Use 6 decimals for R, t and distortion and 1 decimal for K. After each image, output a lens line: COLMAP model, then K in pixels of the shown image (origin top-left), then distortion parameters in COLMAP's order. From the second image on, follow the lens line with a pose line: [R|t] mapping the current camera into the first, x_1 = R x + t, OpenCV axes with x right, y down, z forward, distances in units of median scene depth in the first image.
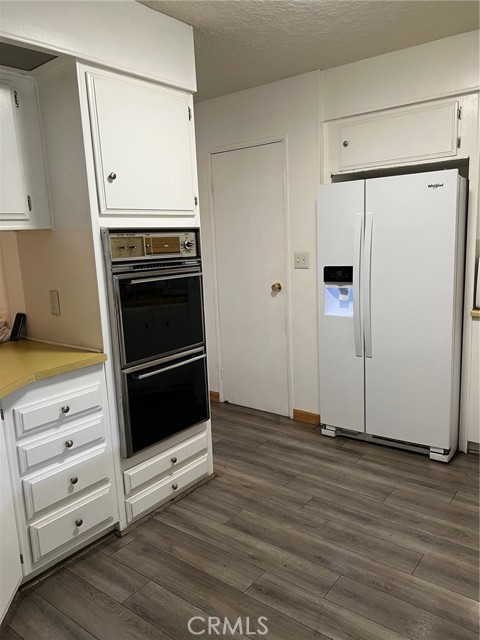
lens RADIAL K [[483.3, 0, 240.0], [0, 483.3, 320.0], [0, 0, 1]] dist [0.000650, -0.000096]
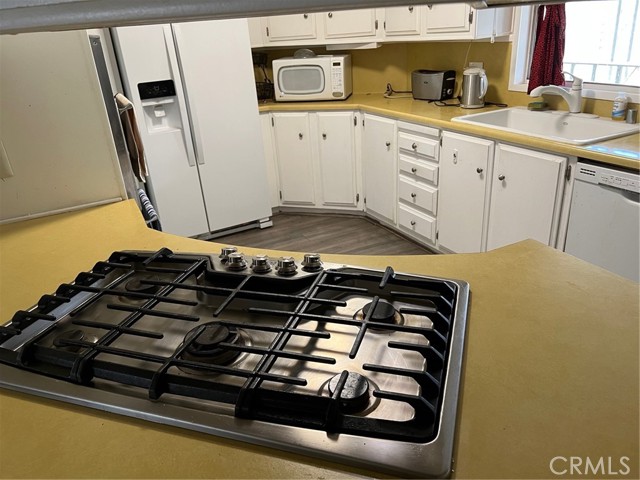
lens RADIAL K [[483.3, 0, 320.0], [0, 483.3, 240.0], [0, 0, 1]] dist [0.000650, -0.000096]
pose [[0.436004, -0.354940, 0.826994, -0.587665], [0.209088, 0.933745, 0.290522, -0.024410], [-0.875319, 0.046246, 0.481330, 0.237007]]
